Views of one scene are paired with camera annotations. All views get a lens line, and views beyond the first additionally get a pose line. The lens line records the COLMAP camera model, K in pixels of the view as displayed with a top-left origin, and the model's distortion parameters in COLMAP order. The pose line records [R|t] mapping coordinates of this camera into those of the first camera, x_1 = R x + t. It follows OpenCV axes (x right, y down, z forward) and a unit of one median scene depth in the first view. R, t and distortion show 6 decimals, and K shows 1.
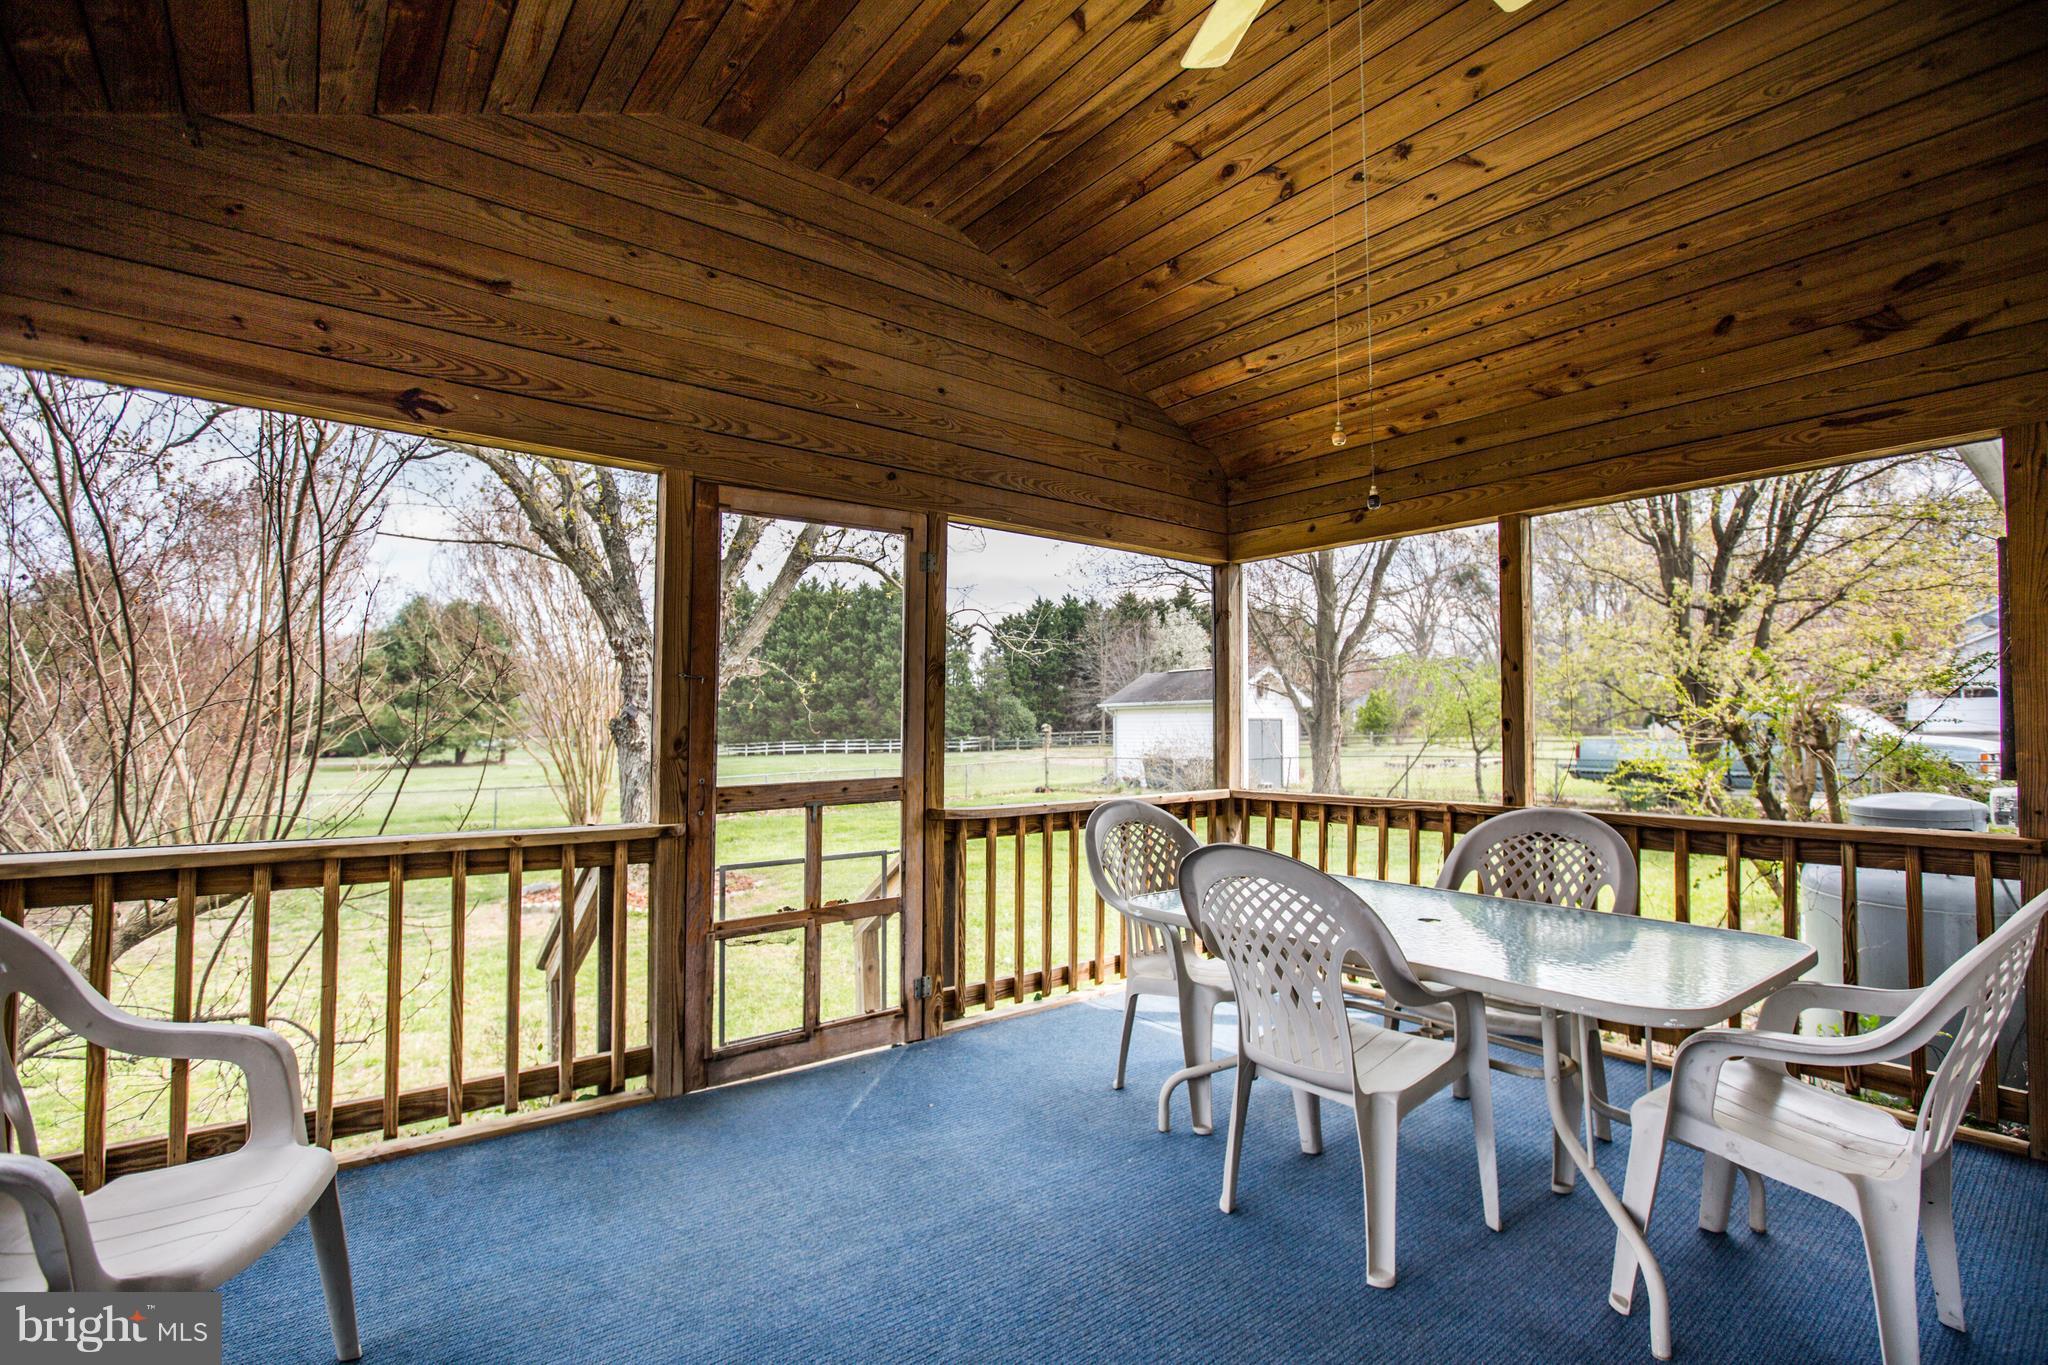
lens RADIAL K [[948.4, 0, 1027.0], [0, 948.4, 688.2], [0, 0, 1]] dist [-0.000823, 0.002085]
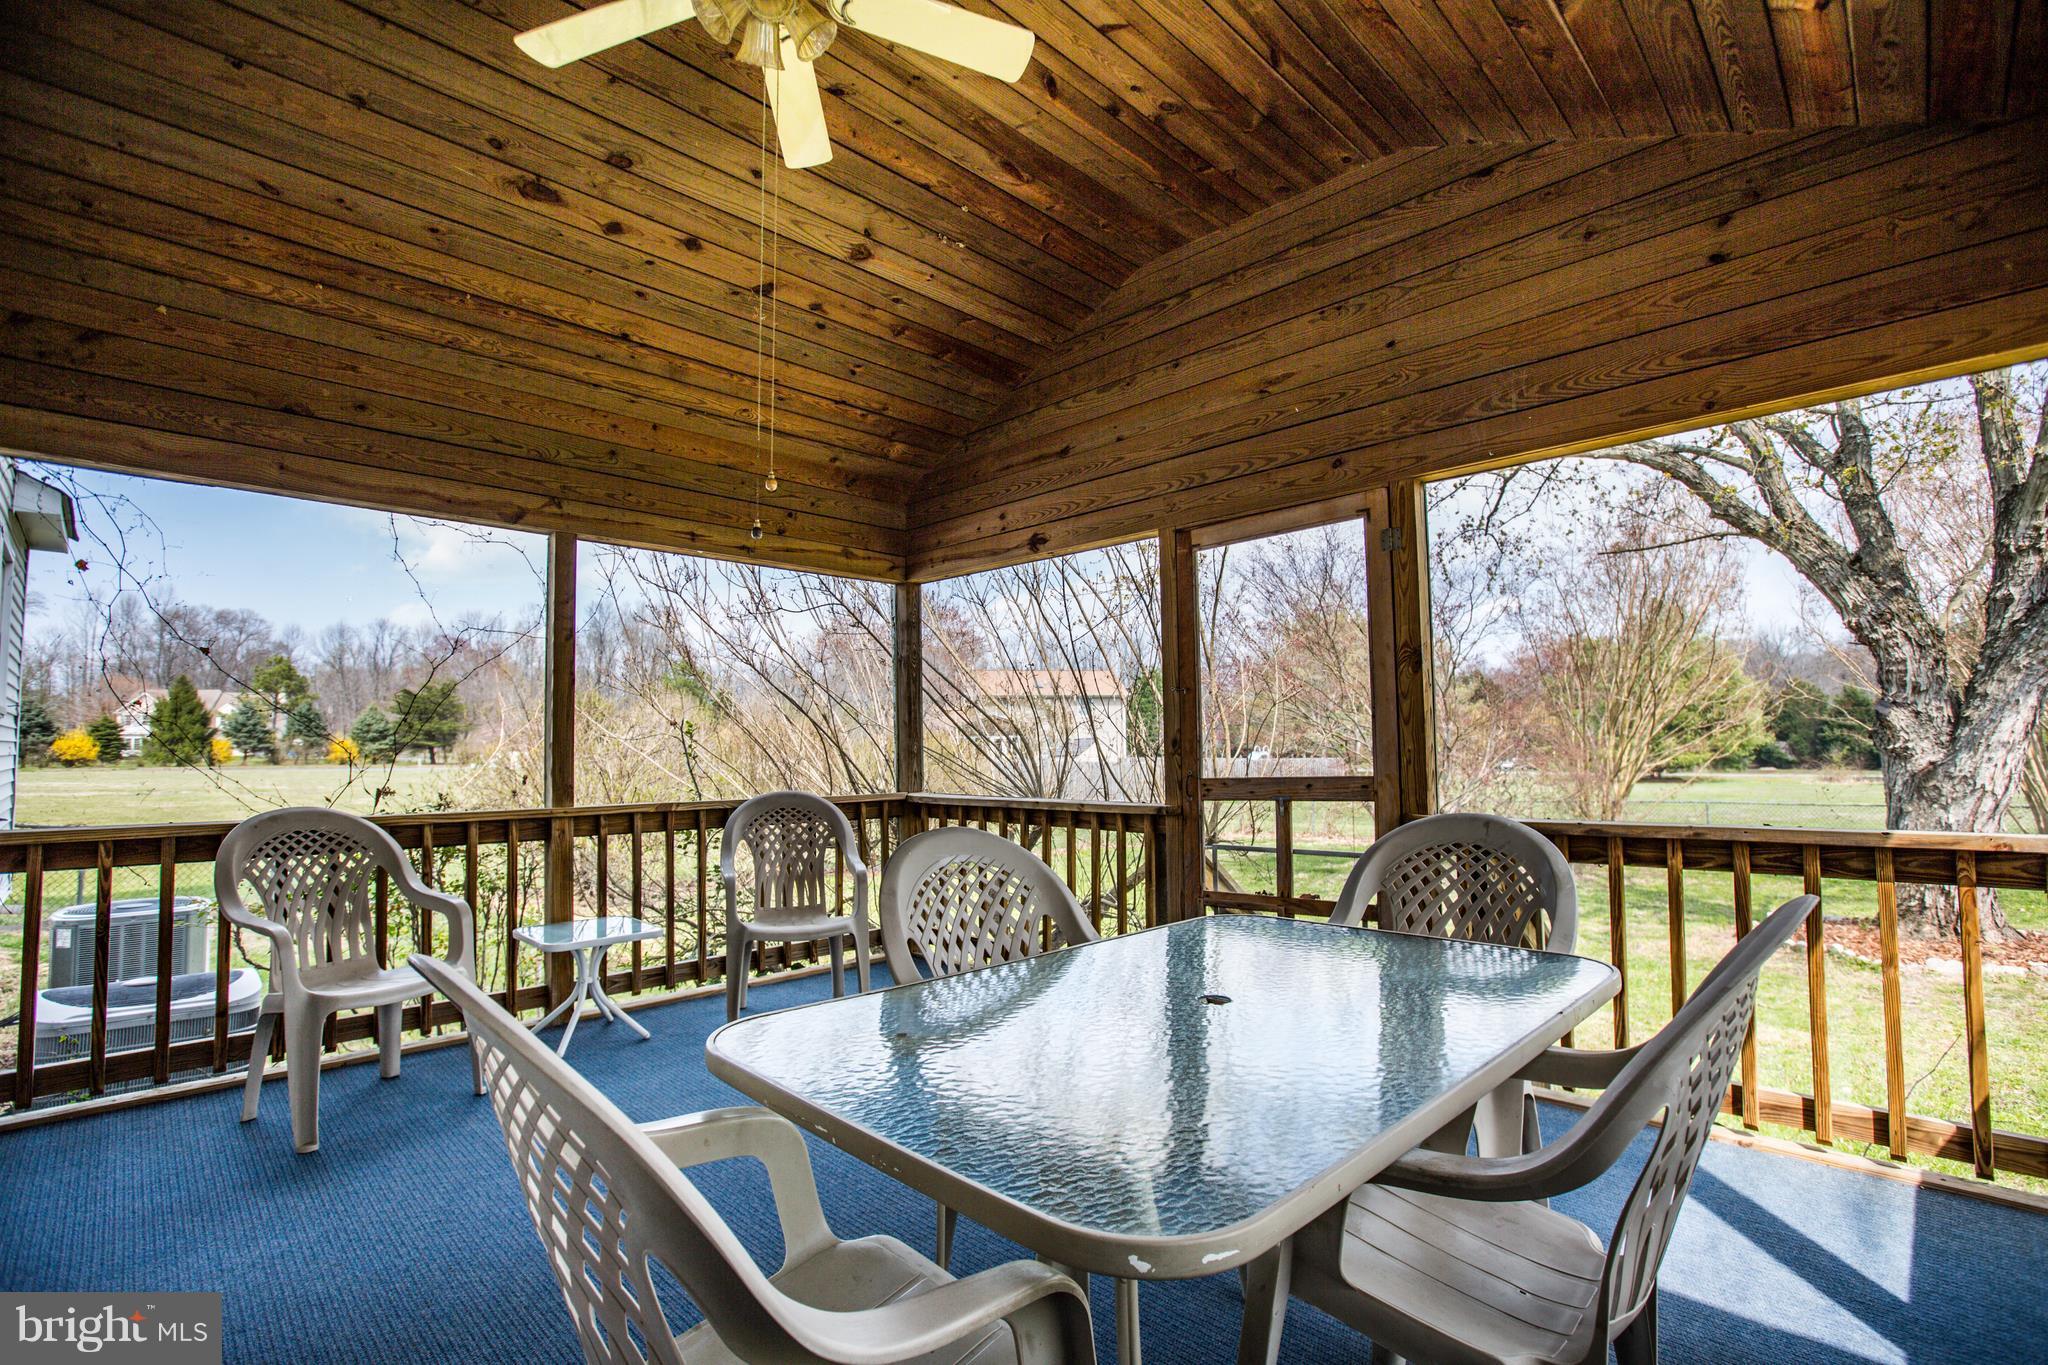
lens RADIAL K [[948.4, 0, 1030.4], [0, 948.4, 694.6], [0, 0, 1]] dist [-0.000823, 0.002085]
pose [[0.136779, -0.059678, -0.988802, 0.789229], [0.055381, 0.997083, -0.052517, 0.046151], [0.989052, -0.047578, 0.139685, 0.574438]]
